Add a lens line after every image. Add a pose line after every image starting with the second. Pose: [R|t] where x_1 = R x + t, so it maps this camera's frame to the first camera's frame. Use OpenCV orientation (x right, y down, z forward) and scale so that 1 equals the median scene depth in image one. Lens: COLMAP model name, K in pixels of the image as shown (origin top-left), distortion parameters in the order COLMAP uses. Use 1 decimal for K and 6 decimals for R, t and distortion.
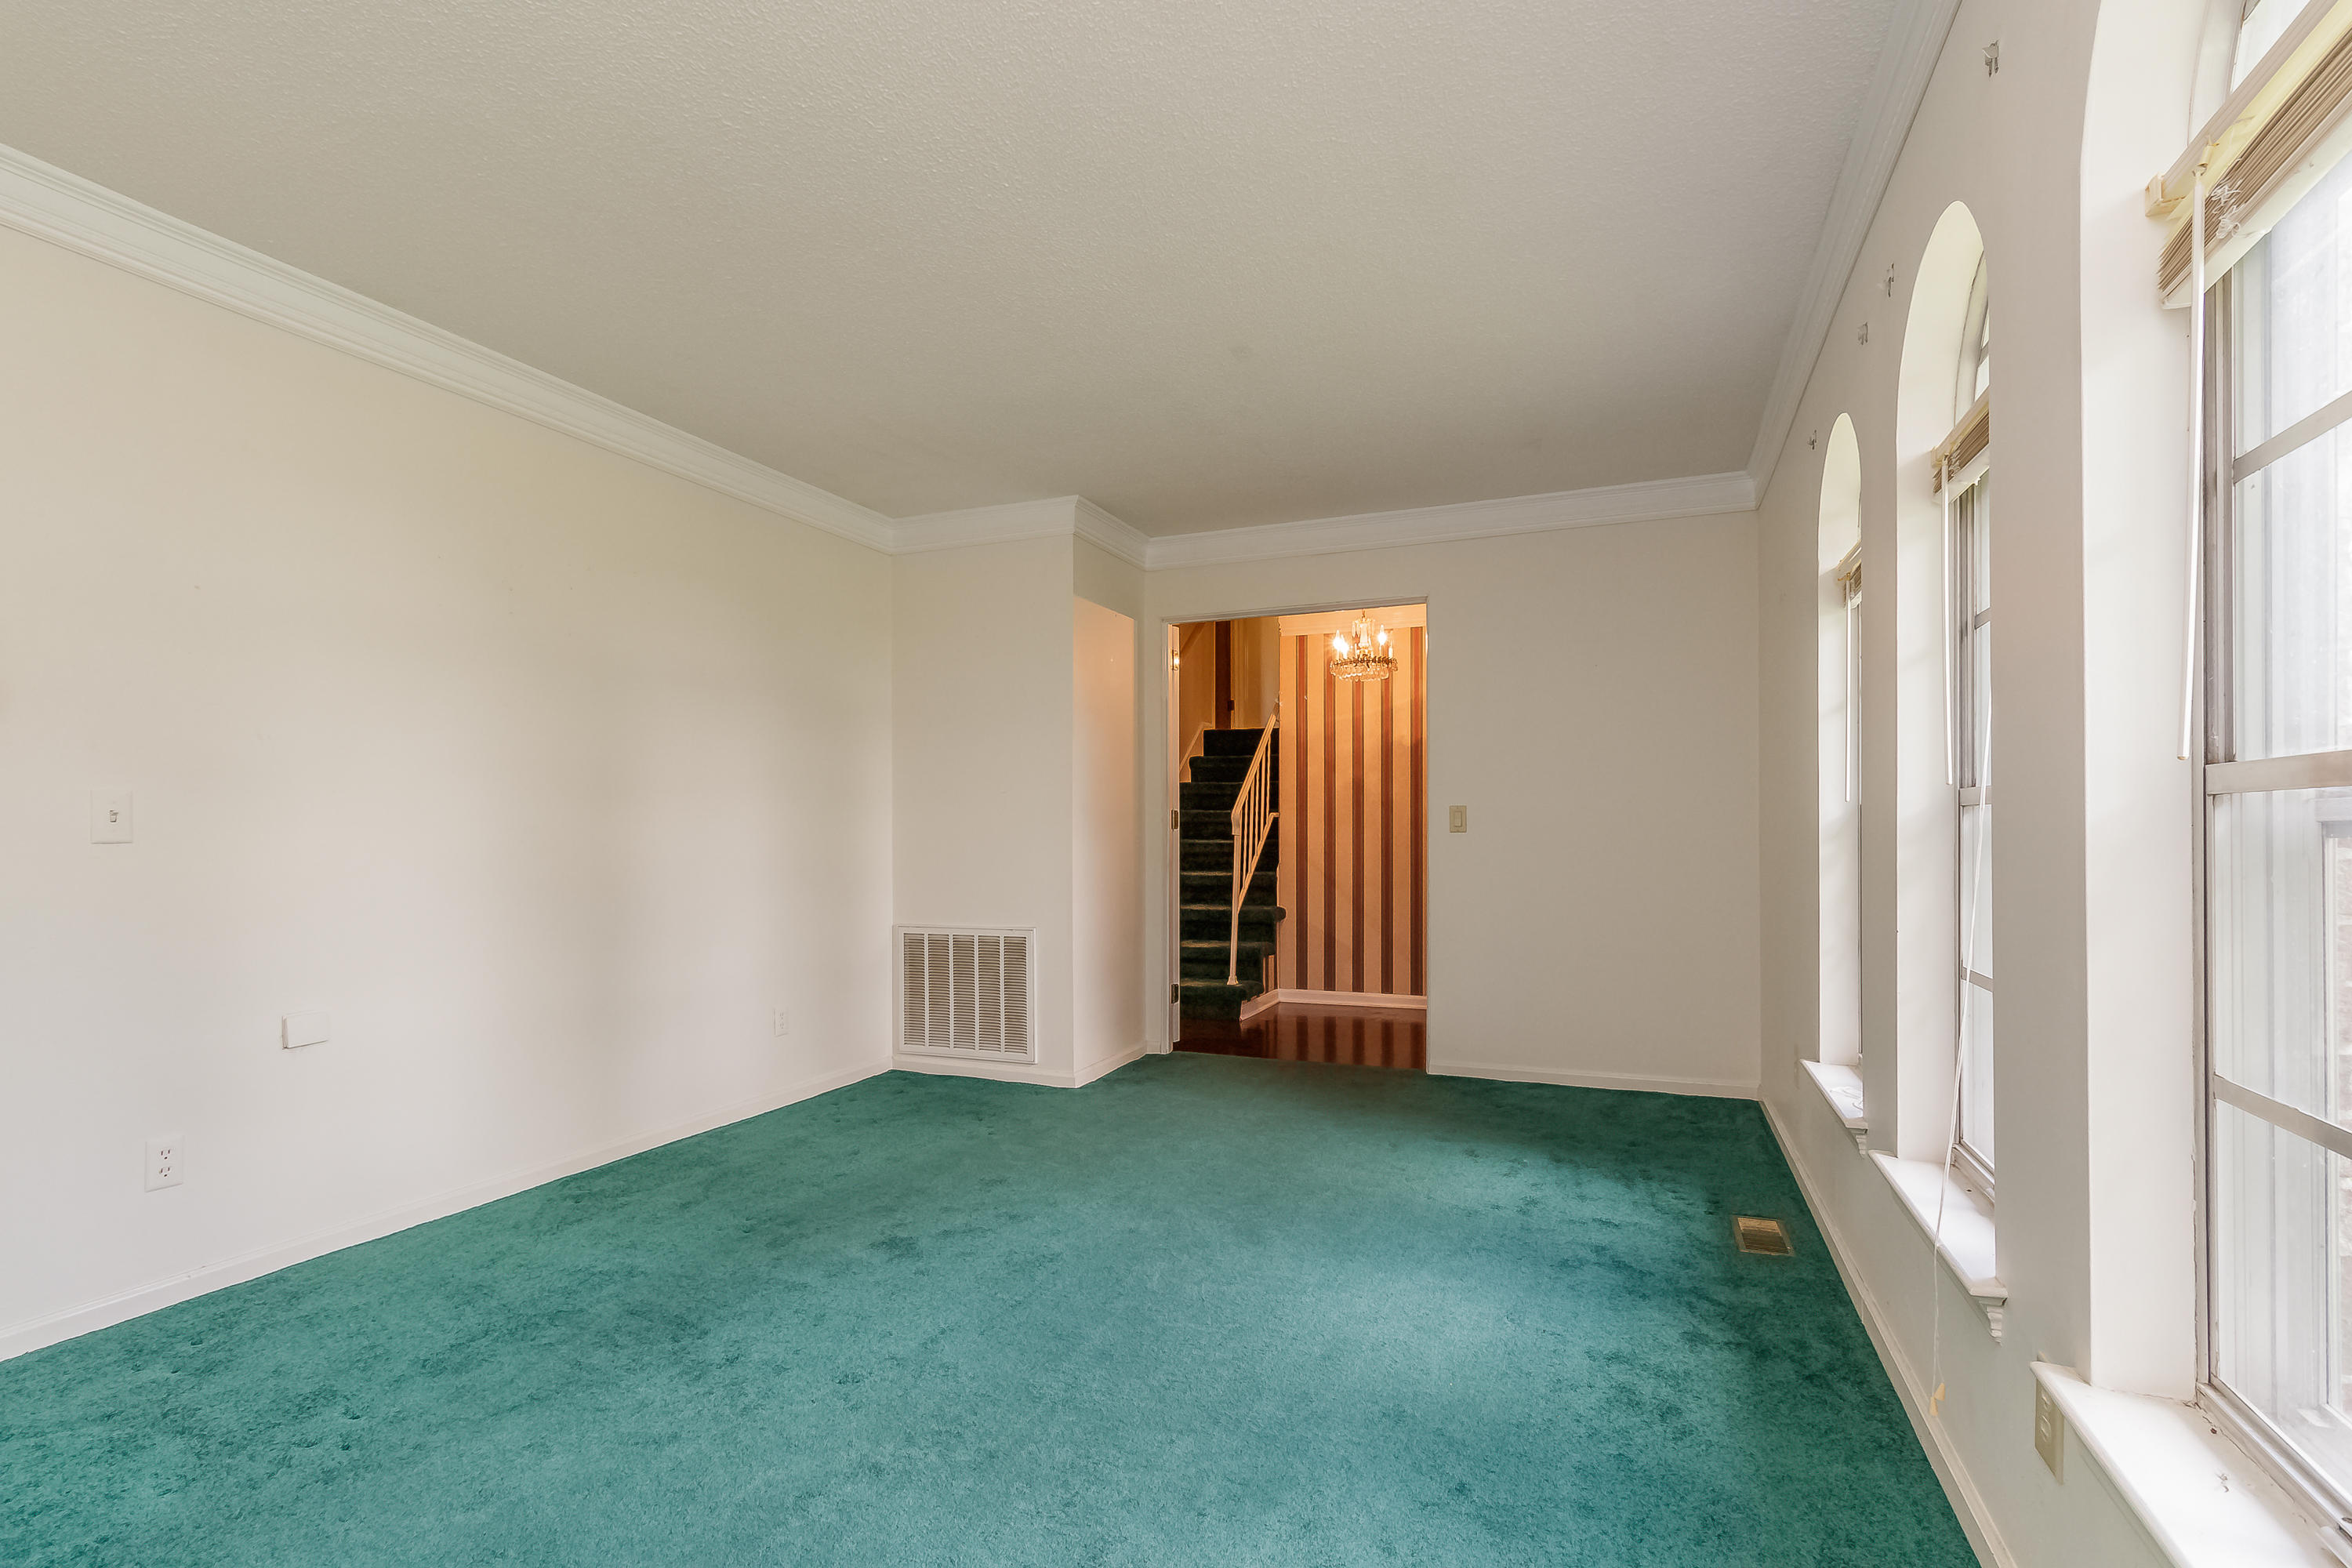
lens RADIAL K [[1105.9, 0, 1220.3], [0, 1105.9, 811.9], [0, 0, 1]] dist [0.001122, 0.000284]
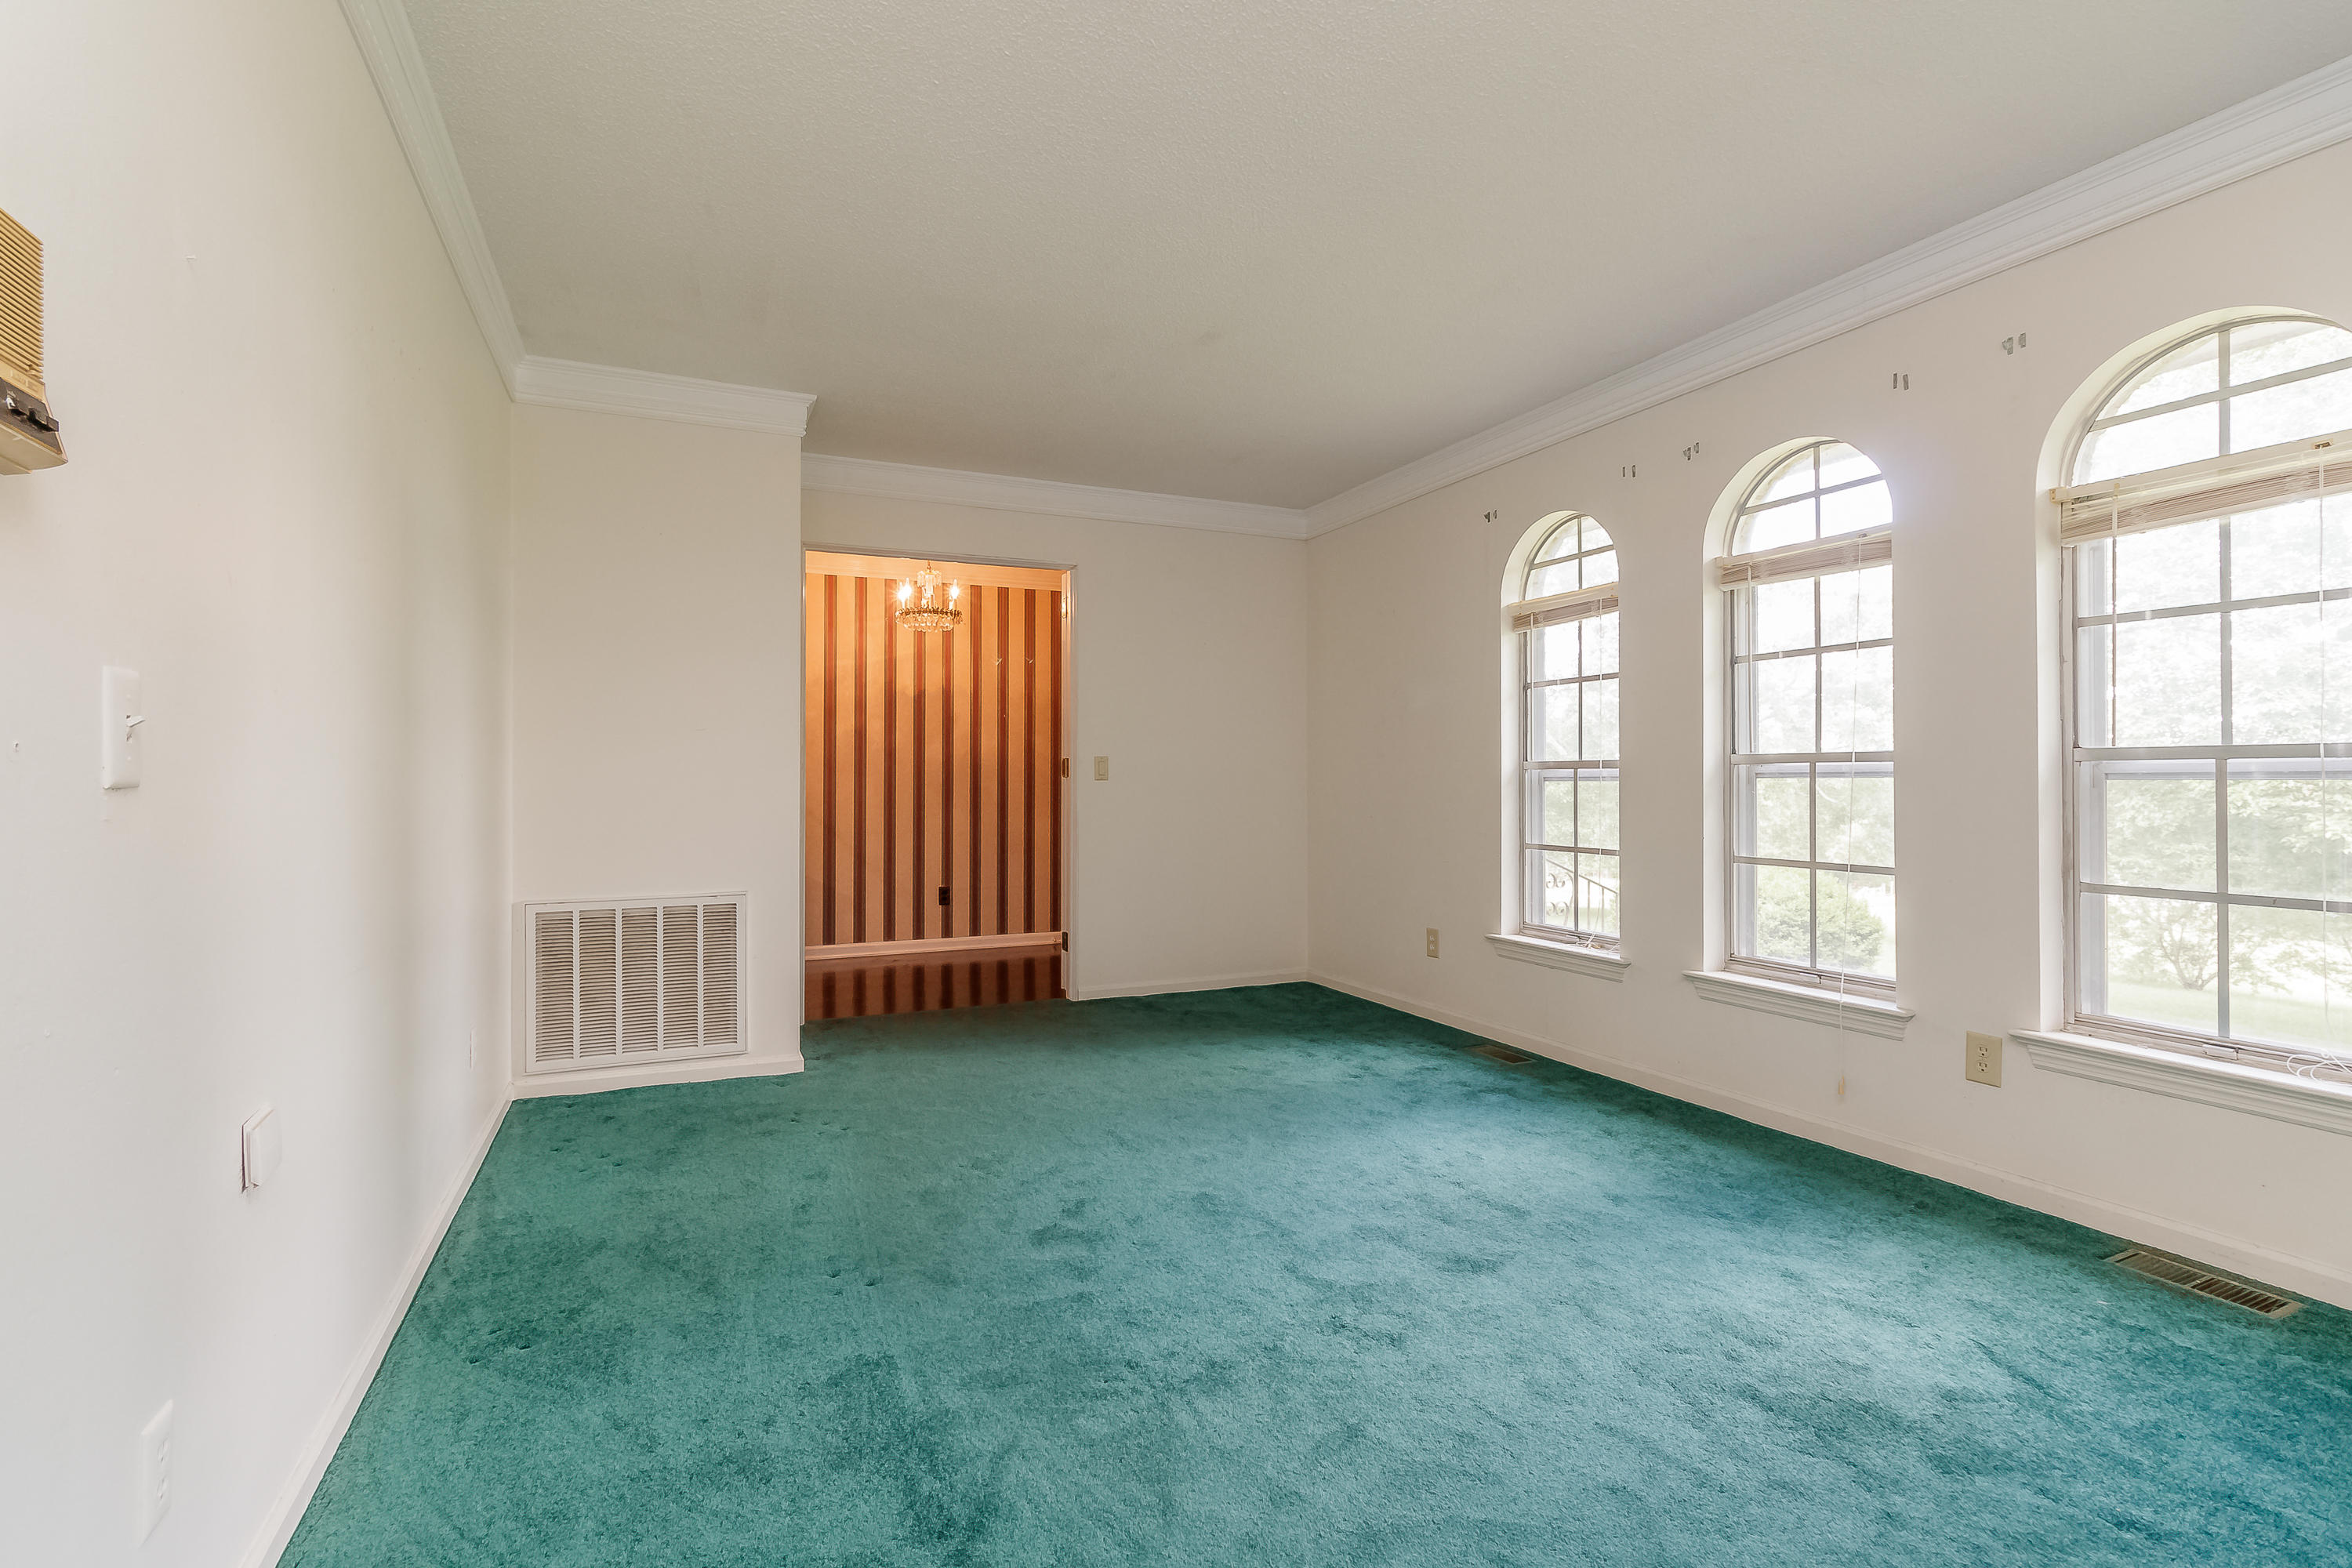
lens RADIAL K [[1056.7, 0, 1172.8], [0, 1056.7, 770.9], [0, 0, 1]] dist [-0.002891, -0.000101]
pose [[0.702457, 0.011181, 0.711639, -0.508121], [-0.015658, 0.999877, -0.000254, 0.007888], [-0.711554, -0.010964, 0.702545, 0.203227]]
